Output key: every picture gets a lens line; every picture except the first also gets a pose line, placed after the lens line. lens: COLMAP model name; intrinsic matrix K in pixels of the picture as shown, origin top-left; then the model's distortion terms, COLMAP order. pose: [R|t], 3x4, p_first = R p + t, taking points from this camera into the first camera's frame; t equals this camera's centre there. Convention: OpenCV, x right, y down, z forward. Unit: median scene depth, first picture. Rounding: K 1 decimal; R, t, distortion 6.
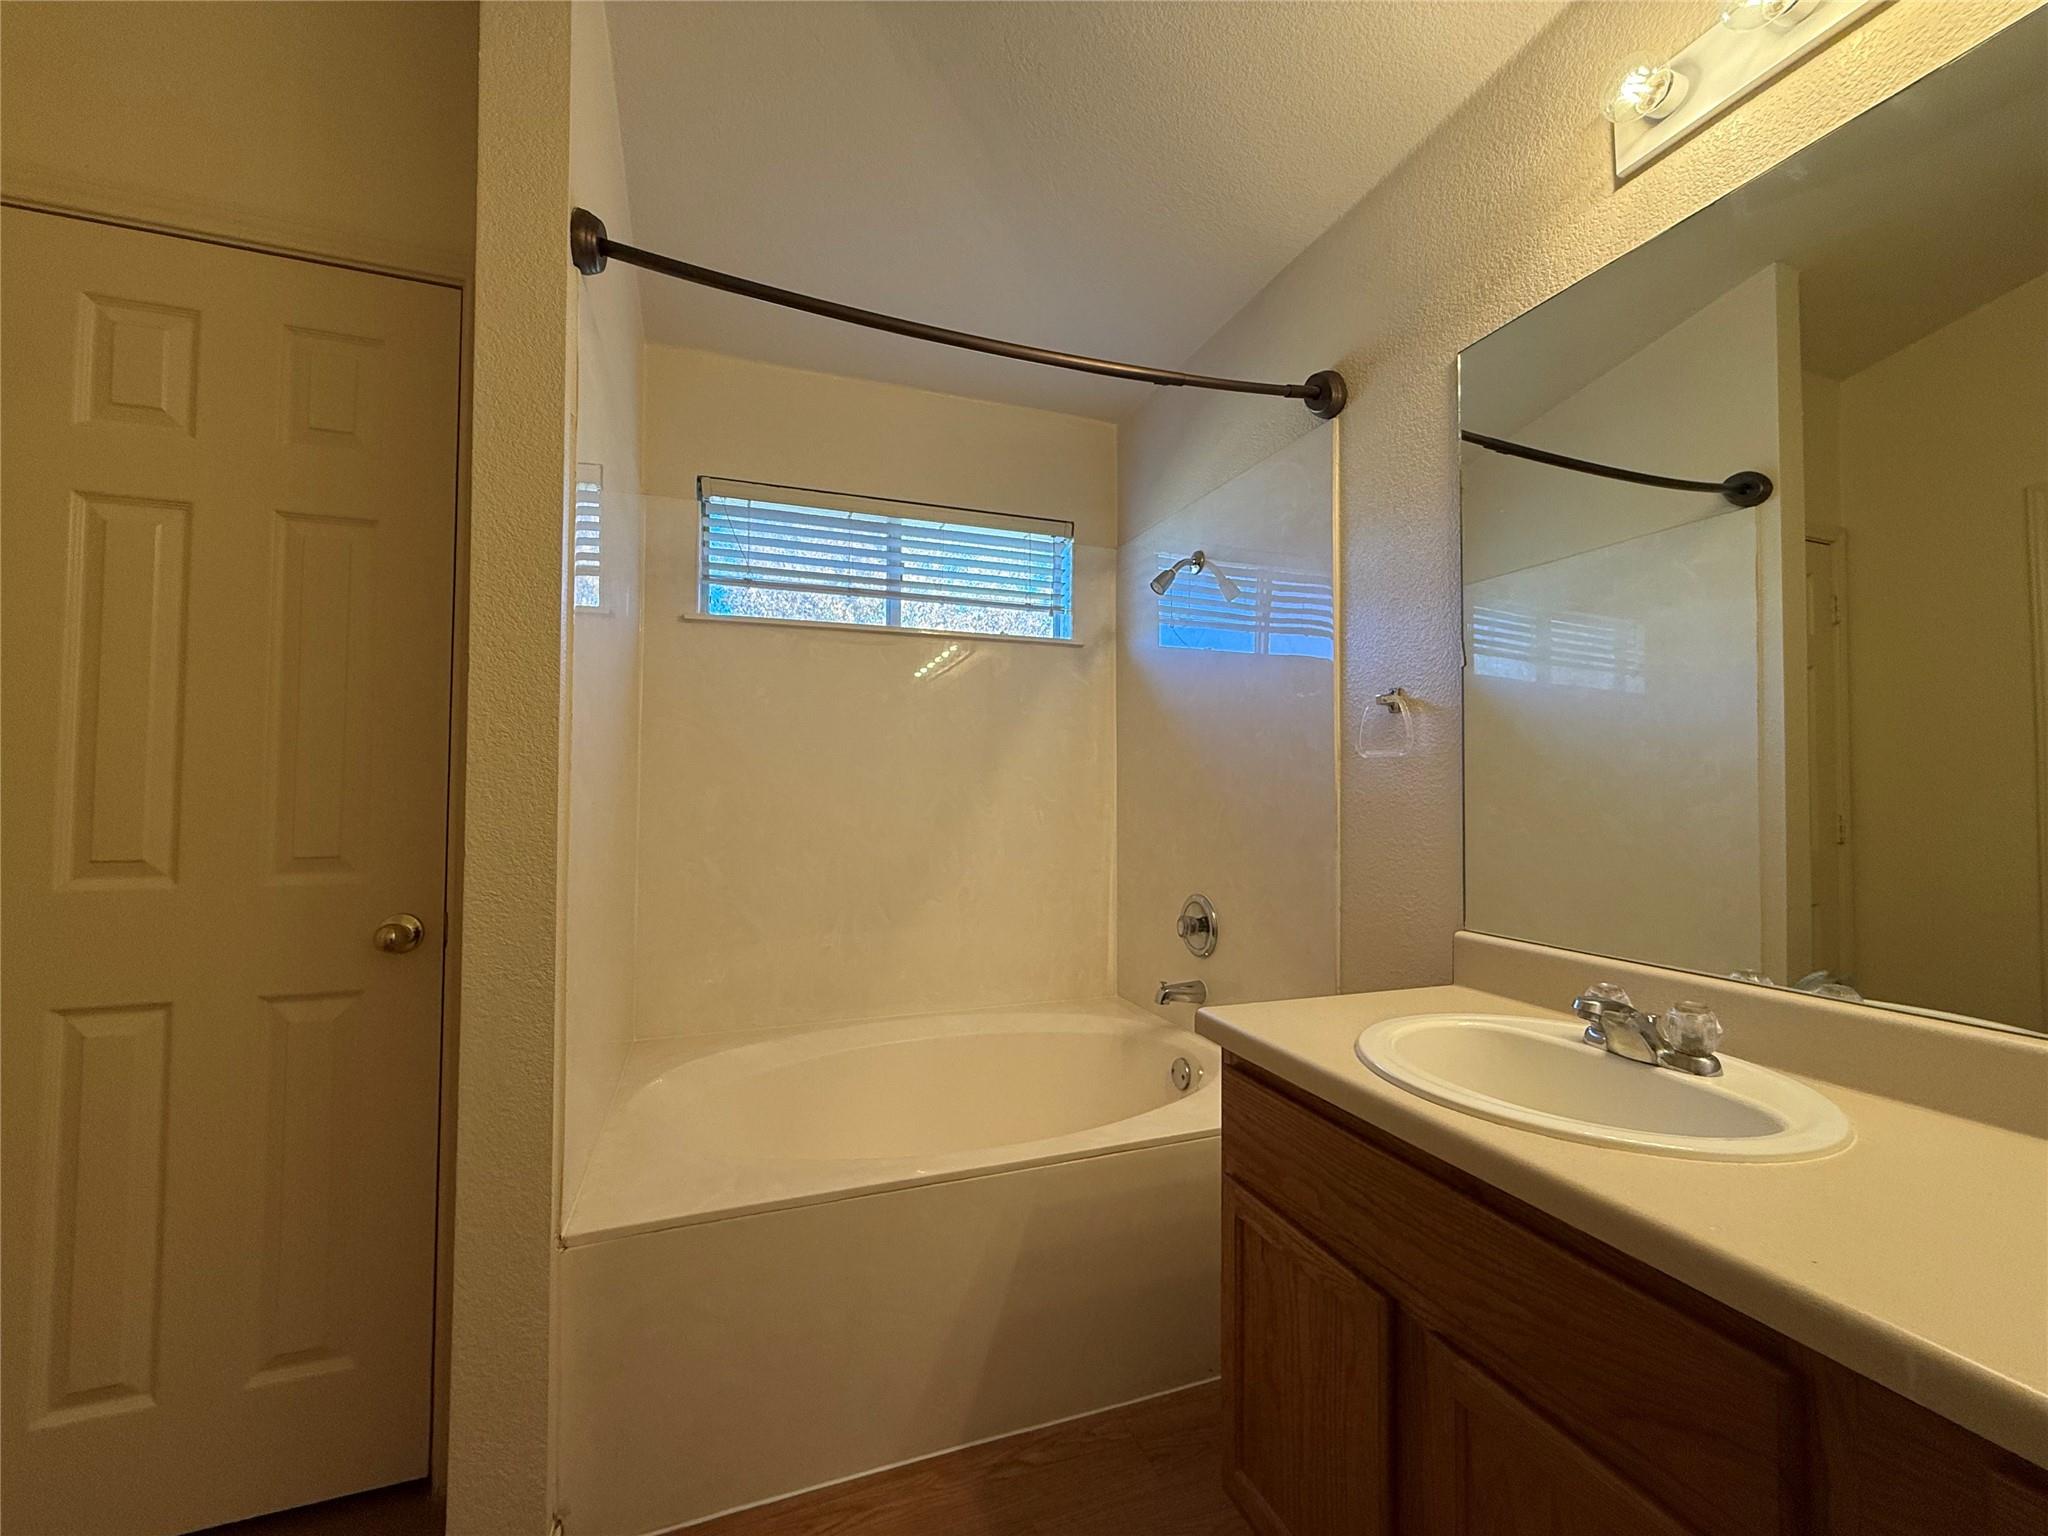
lens RADIAL K [[820.8, 0, 1024.0], [0, 820.8, 768.0], [0, 0, 1]] dist [0.000344, 0.000058]
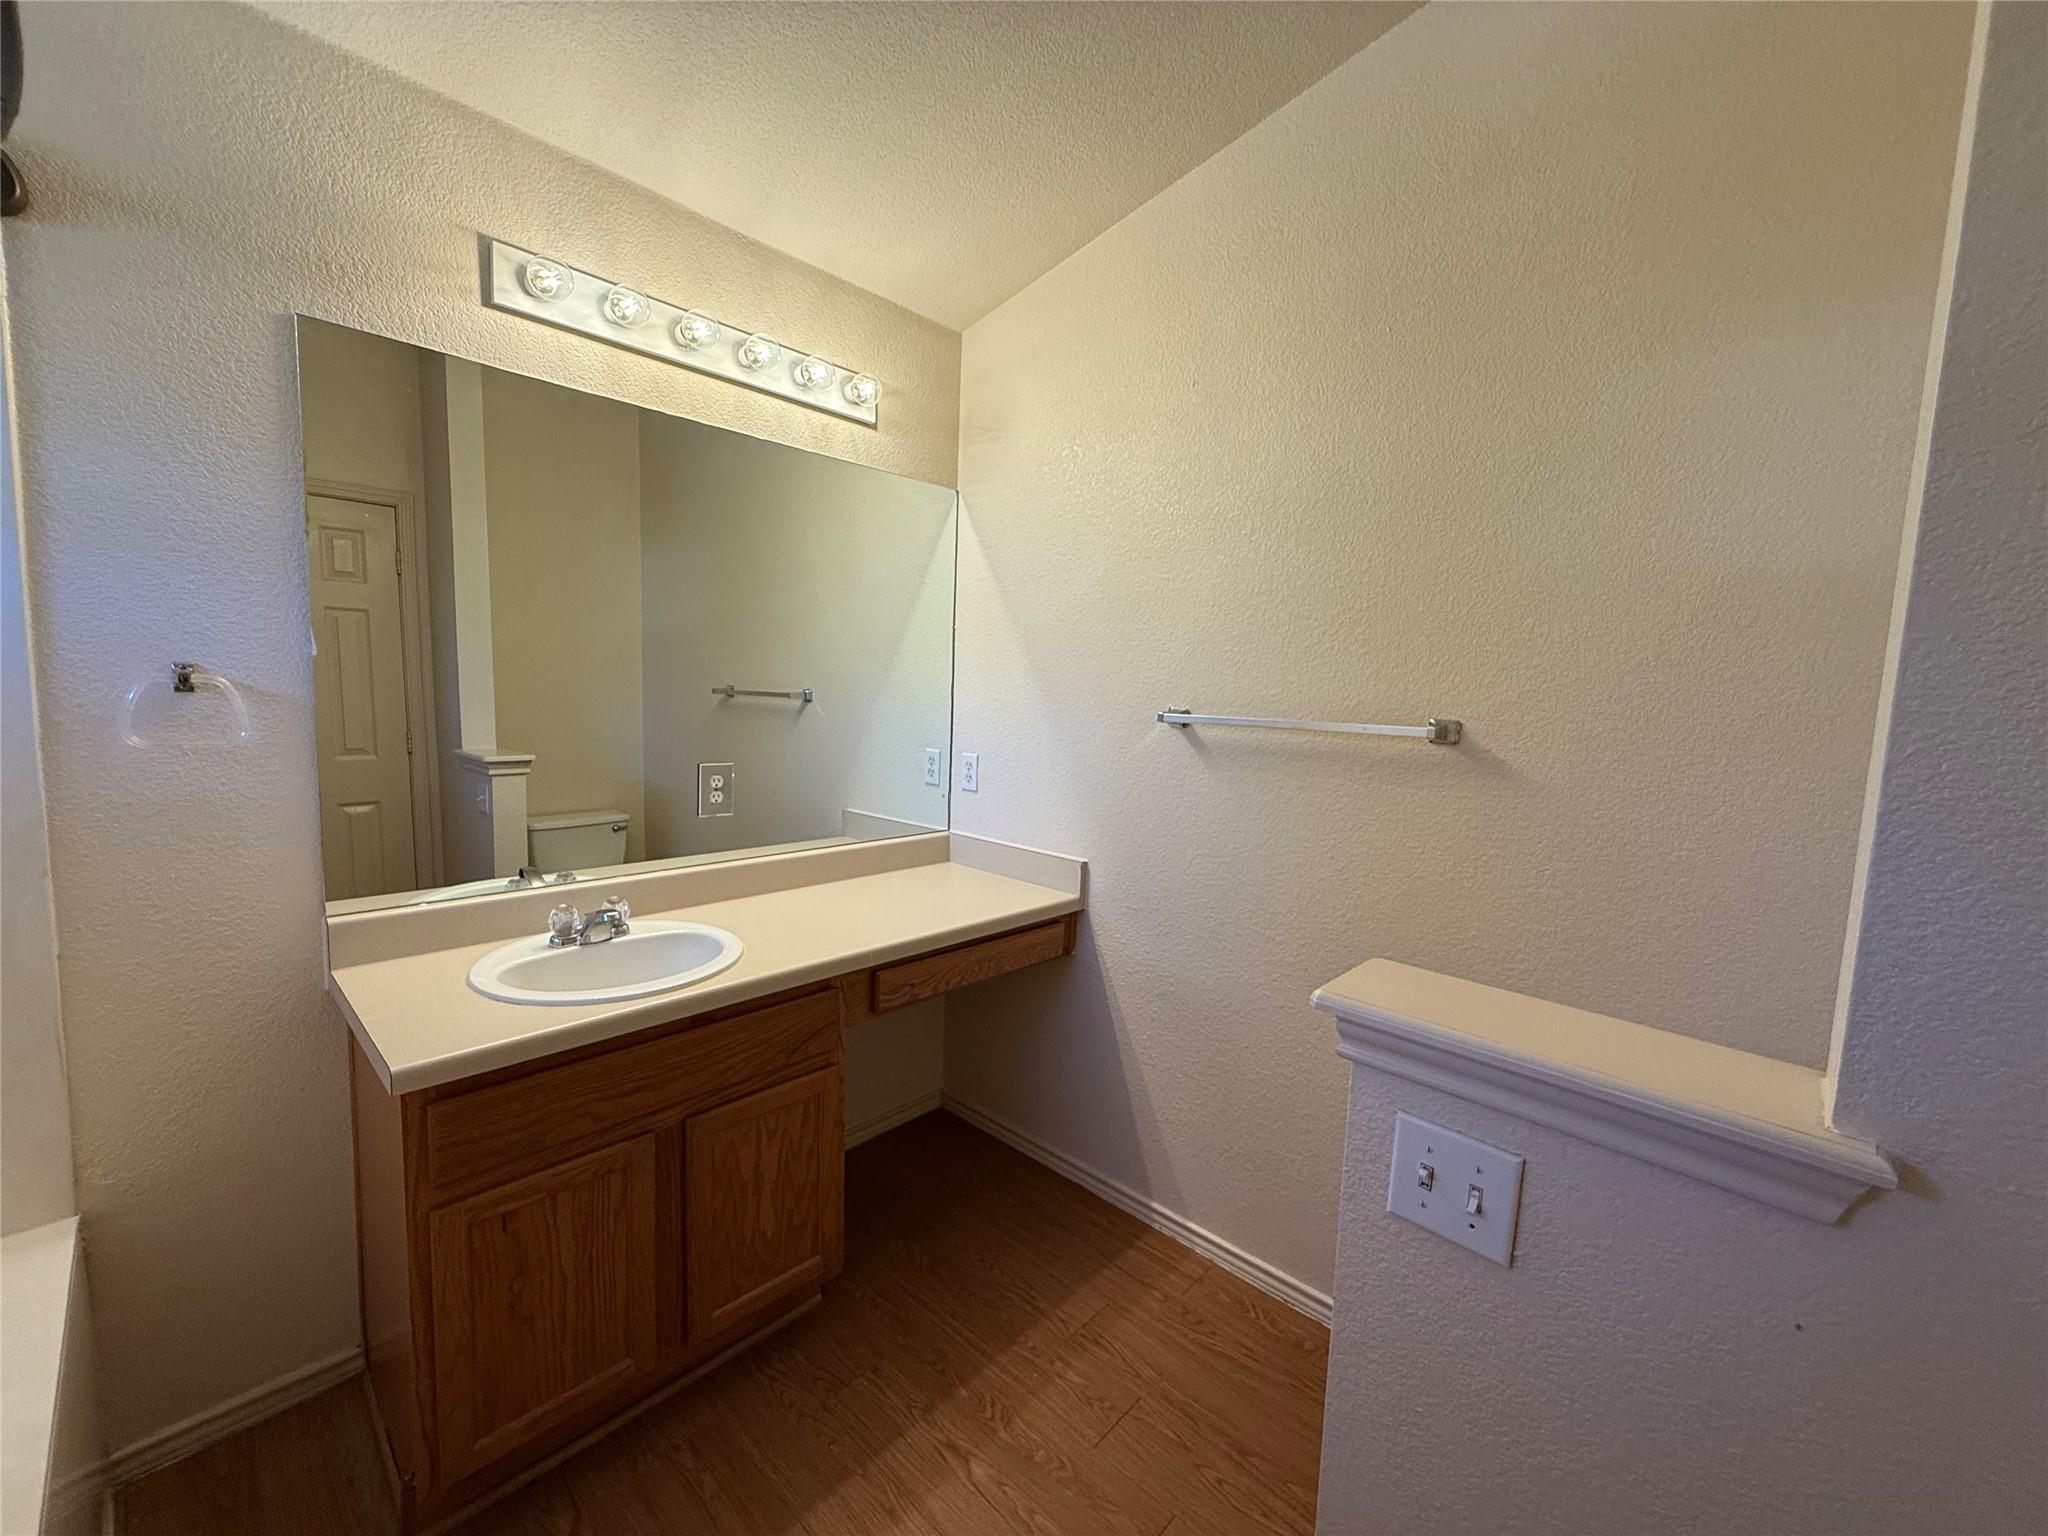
lens RADIAL K [[820.8, 0, 1024.0], [0, 820.8, 768.0], [0, 0, 1]] dist [0.000344, 0.000058]
pose [[-0.453031, -0.101252, 0.885726, -0.892630], [-0.059376, 0.994750, 0.083346, -0.148442], [-0.889515, -0.014833, -0.456665, 0.848609]]
